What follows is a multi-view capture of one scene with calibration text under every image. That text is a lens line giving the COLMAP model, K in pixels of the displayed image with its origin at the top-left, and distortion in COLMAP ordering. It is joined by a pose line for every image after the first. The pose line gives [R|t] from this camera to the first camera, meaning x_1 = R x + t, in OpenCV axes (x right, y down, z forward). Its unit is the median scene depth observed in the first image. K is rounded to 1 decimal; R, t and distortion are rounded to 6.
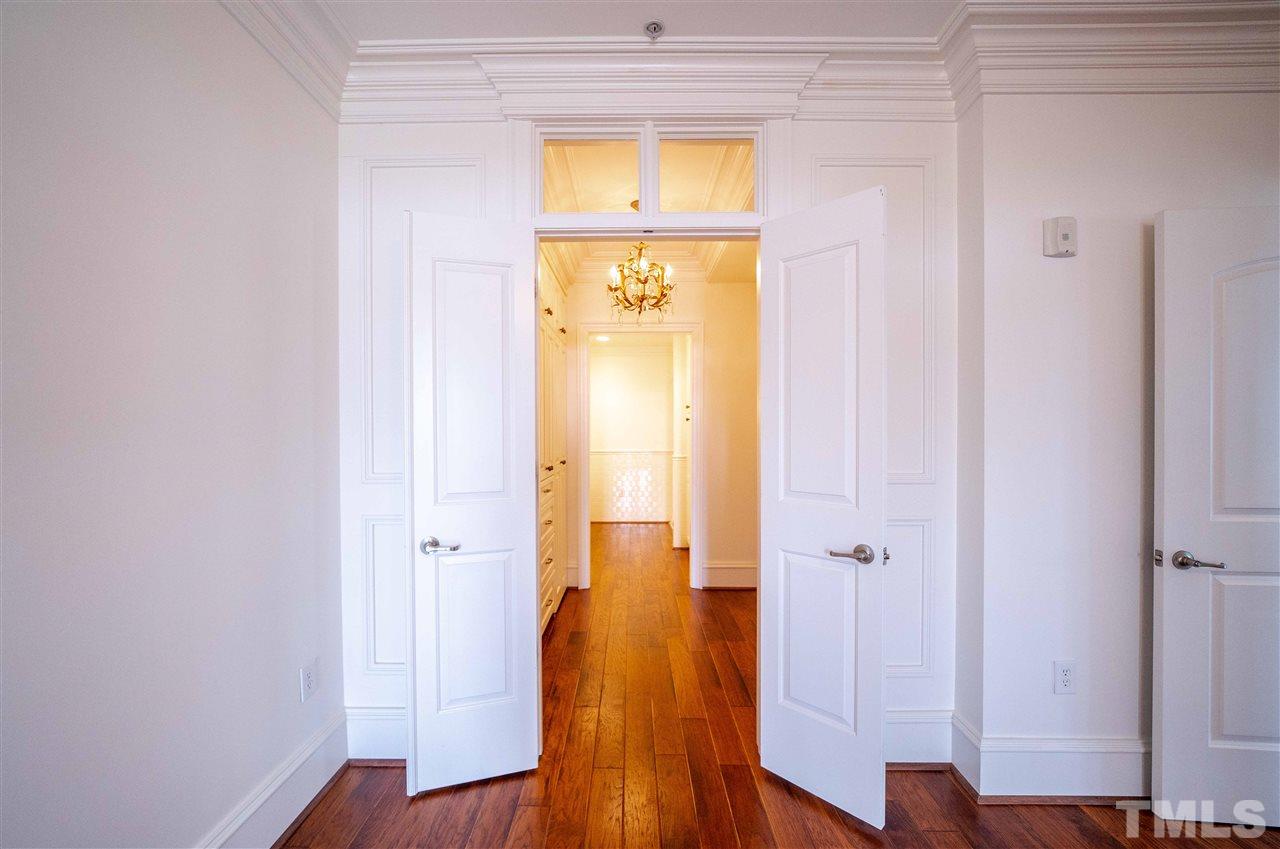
lens RADIAL K [[487.2, 0, 640.0], [0, 487.2, 424.5], [0, 0, 1]] dist [-0.044425, 0.000037]
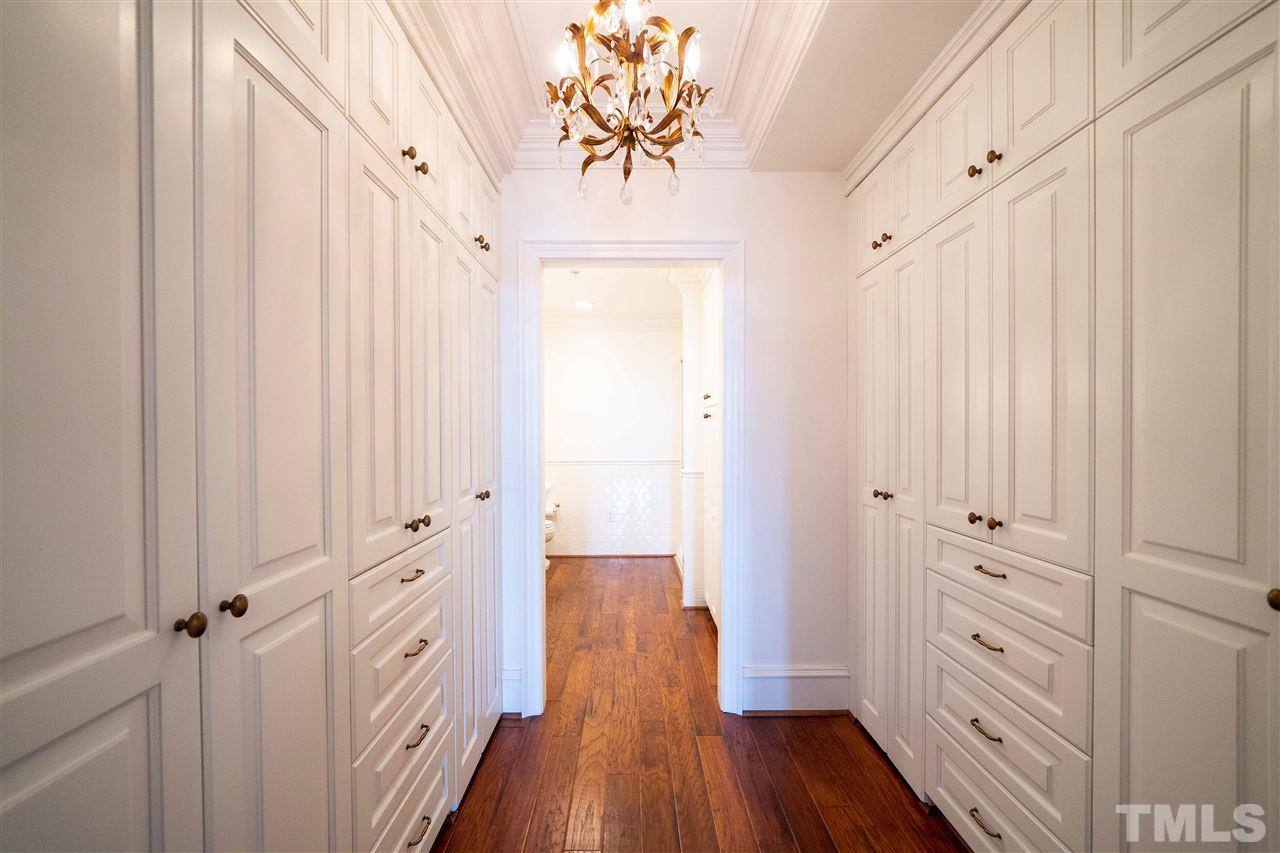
lens RADIAL K [[477.1, 0, 640.0], [0, 477.1, 426.5], [0, 0, 1]] dist [0.000121, 0.000024]
pose [[0.999997, -0.001324, 0.002175, 0.008254], [0.001316, 0.999992, 0.003735, 0.001108], [-0.002180, -0.003732, 0.999991, 0.418574]]
